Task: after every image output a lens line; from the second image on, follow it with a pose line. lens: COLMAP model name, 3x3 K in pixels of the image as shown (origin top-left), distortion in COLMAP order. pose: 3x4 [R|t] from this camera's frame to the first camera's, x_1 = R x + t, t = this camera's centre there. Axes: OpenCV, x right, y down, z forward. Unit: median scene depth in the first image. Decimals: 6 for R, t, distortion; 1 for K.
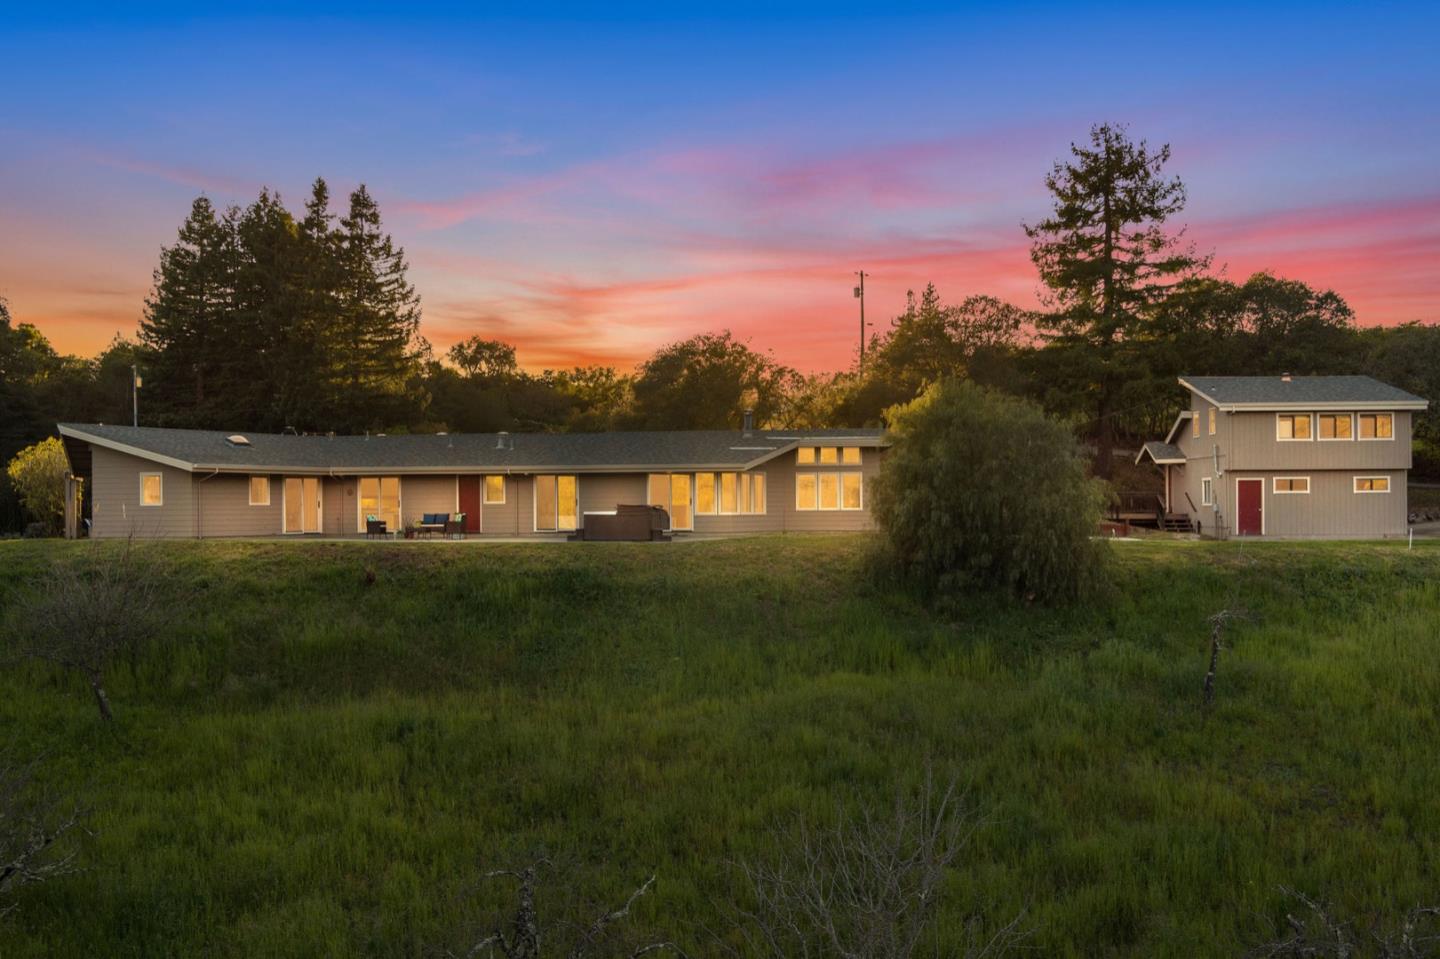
lens RADIAL K [[1231.0, 0, 796.2], [0, 1231.0, 487.0], [0, 0, 1]] dist [-0.068481, 0.015884]
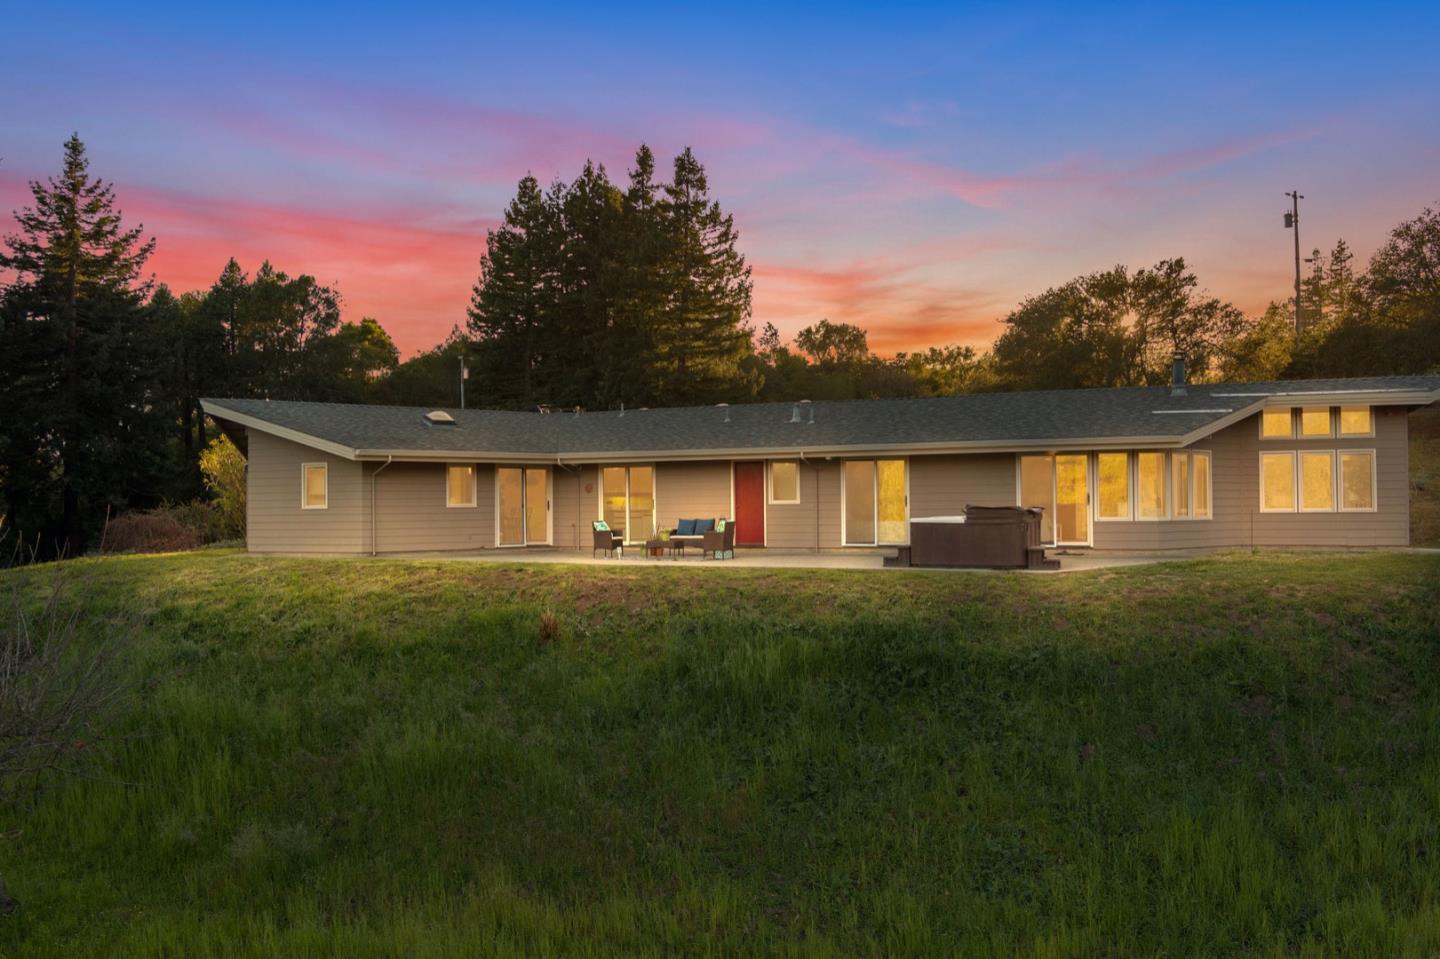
lens RADIAL K [[1231.0, 0, 738.1], [0, 1231.0, 496.3], [0, 0, 1]] dist [-0.068481, 0.015884]
pose [[0.942926, -0.004524, -0.332971, -0.043664], [0.008794, 0.999897, 0.011319, 0.001672], [0.332886, -0.013601, 0.942869, 0.336715]]
